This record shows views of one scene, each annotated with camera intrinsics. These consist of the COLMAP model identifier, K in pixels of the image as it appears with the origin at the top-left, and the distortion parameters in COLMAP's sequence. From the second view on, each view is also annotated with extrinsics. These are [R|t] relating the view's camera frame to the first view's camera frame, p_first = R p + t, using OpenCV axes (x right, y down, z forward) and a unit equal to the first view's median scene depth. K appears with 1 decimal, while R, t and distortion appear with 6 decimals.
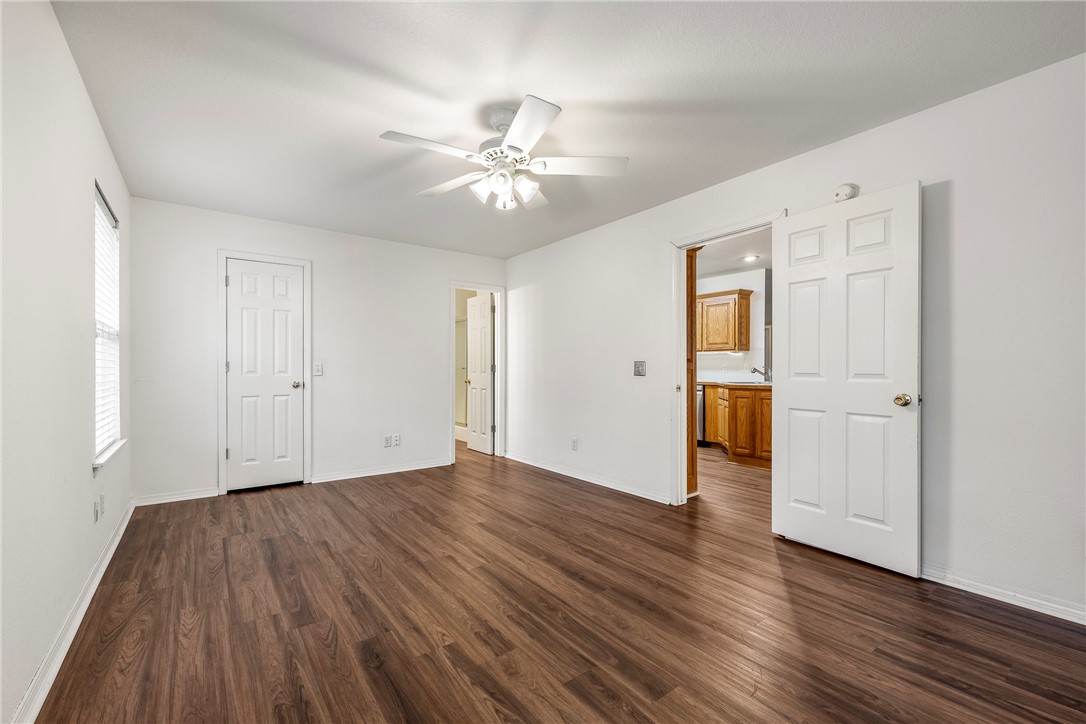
lens RADIAL K [[447.7, 0, 536.7], [0, 447.7, 367.3], [0, 0, 1]] dist [-0.001930, -0.000103]
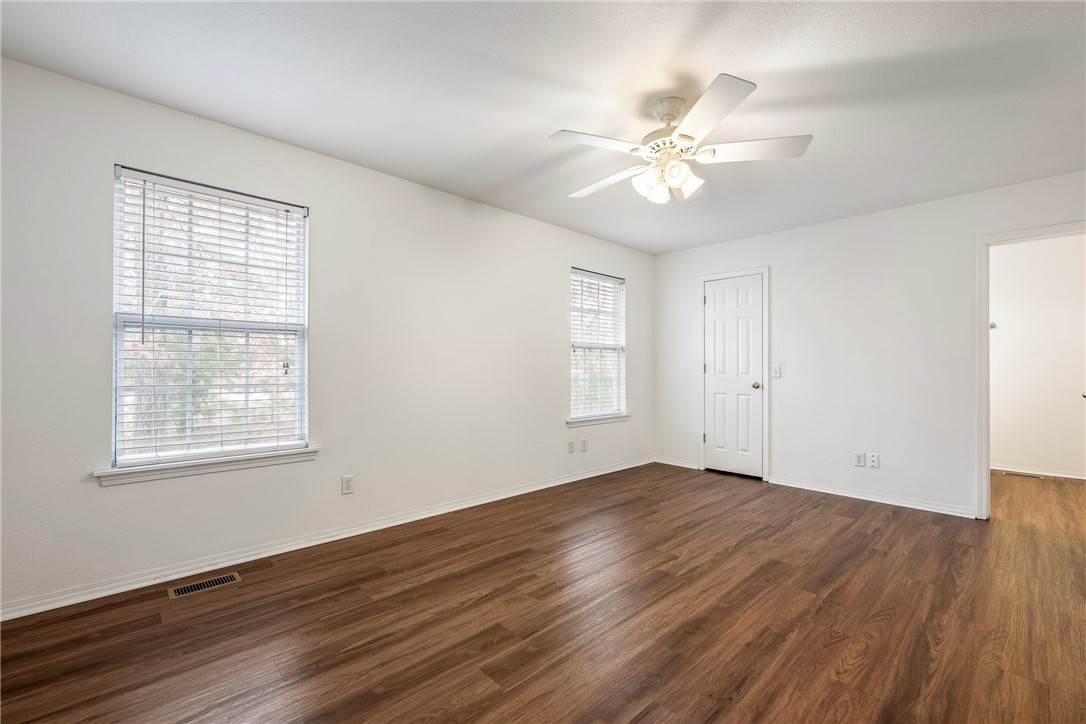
lens RADIAL K [[468.3, 0, 541.3], [0, 468.3, 366.8], [0, 0, 1]] dist [0.001471, 0.000199]
pose [[0.118843, -0.002082, -0.992911, 0.682571], [-0.004095, 0.999988, -0.002587, -0.001092], [0.992905, 0.004374, 0.118833, 0.478311]]
